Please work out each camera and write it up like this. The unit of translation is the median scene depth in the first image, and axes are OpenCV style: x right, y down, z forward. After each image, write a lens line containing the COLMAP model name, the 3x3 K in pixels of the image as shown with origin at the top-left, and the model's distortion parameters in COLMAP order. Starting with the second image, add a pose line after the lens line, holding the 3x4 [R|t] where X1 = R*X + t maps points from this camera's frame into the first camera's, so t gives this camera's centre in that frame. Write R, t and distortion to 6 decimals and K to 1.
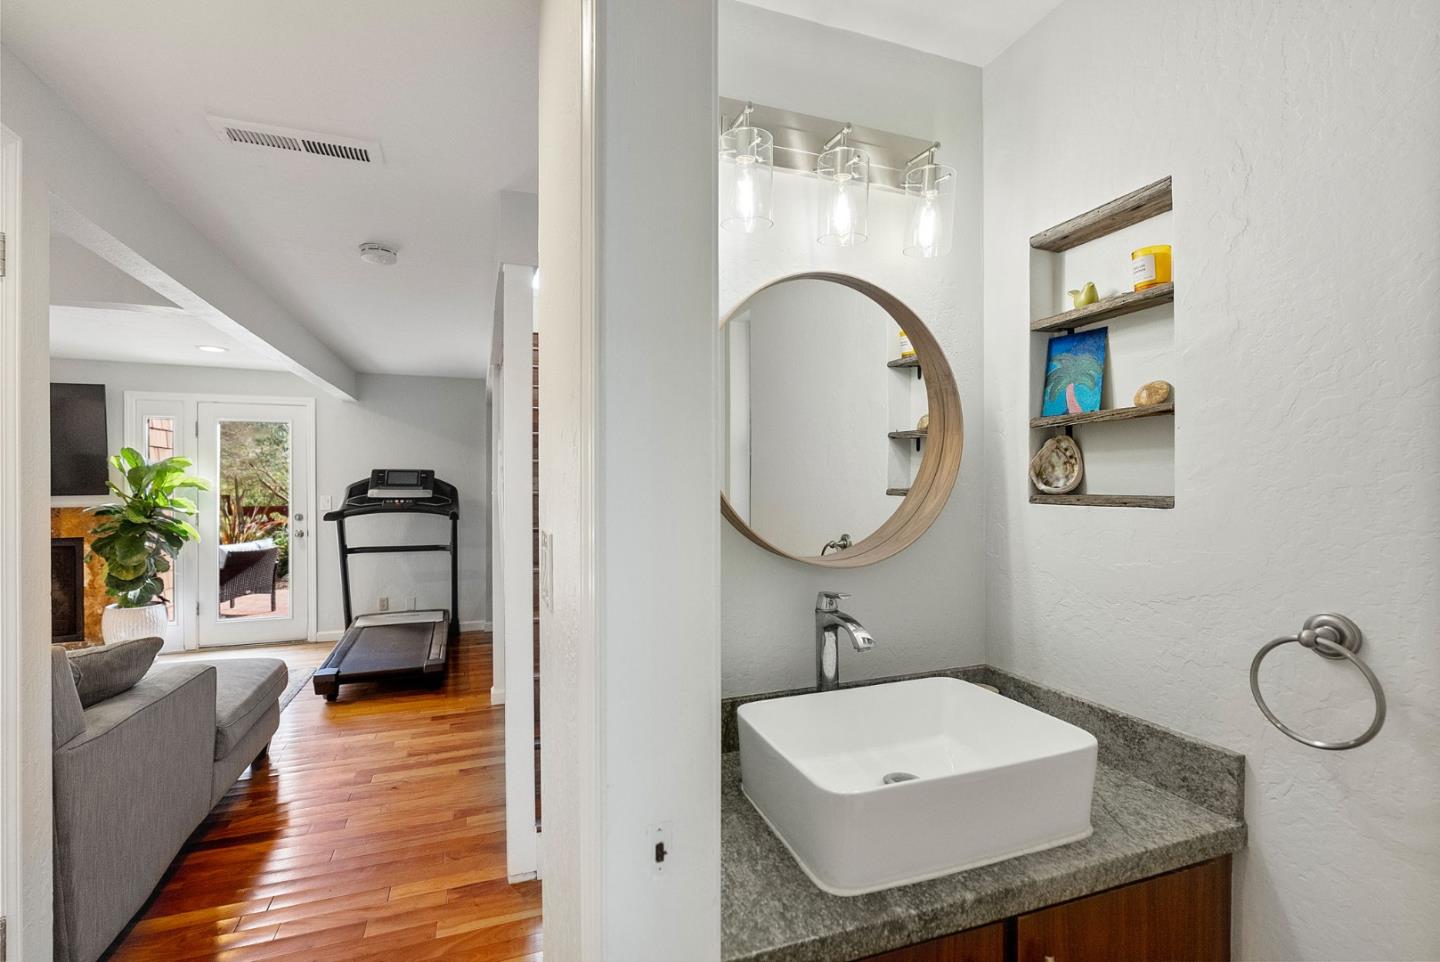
lens RADIAL K [[652.1, 0, 716.9], [0, 652.1, 487.4], [0, 0, 1]] dist [-0.000707, 0.000429]
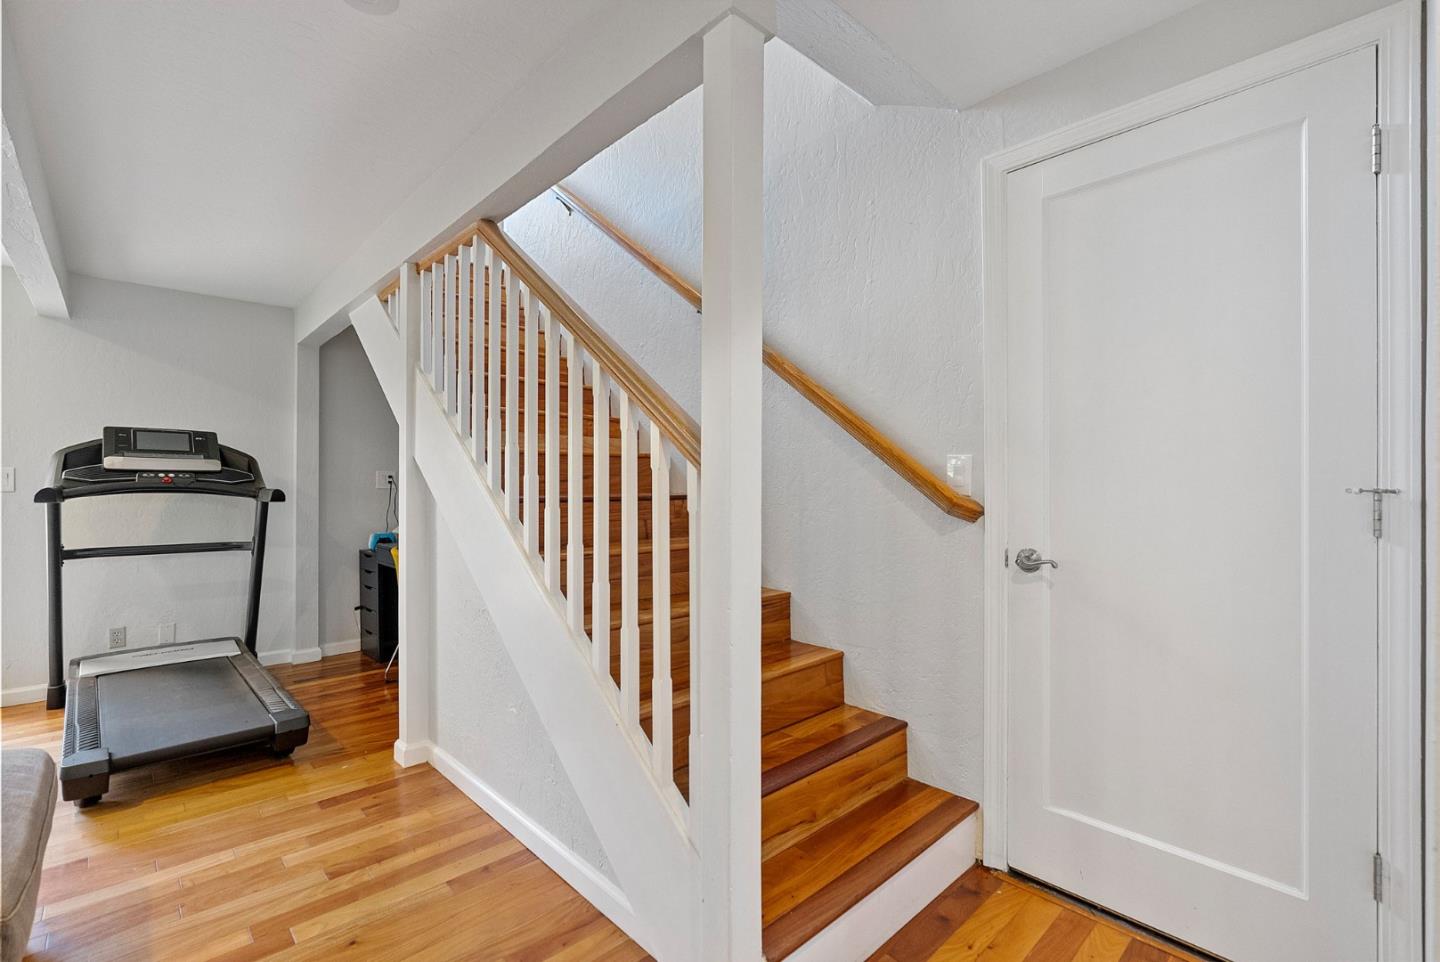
lens RADIAL K [[652.1, 0, 721.5], [0, 652.1, 479.9], [0, 0, 1]] dist [-0.000707, 0.000429]
pose [[0.921997, 0.002794, 0.387187, -0.226218], [0.002365, 0.999915, -0.012848, 0.035150], [-0.387189, 0.012761, 0.921912, 0.186877]]
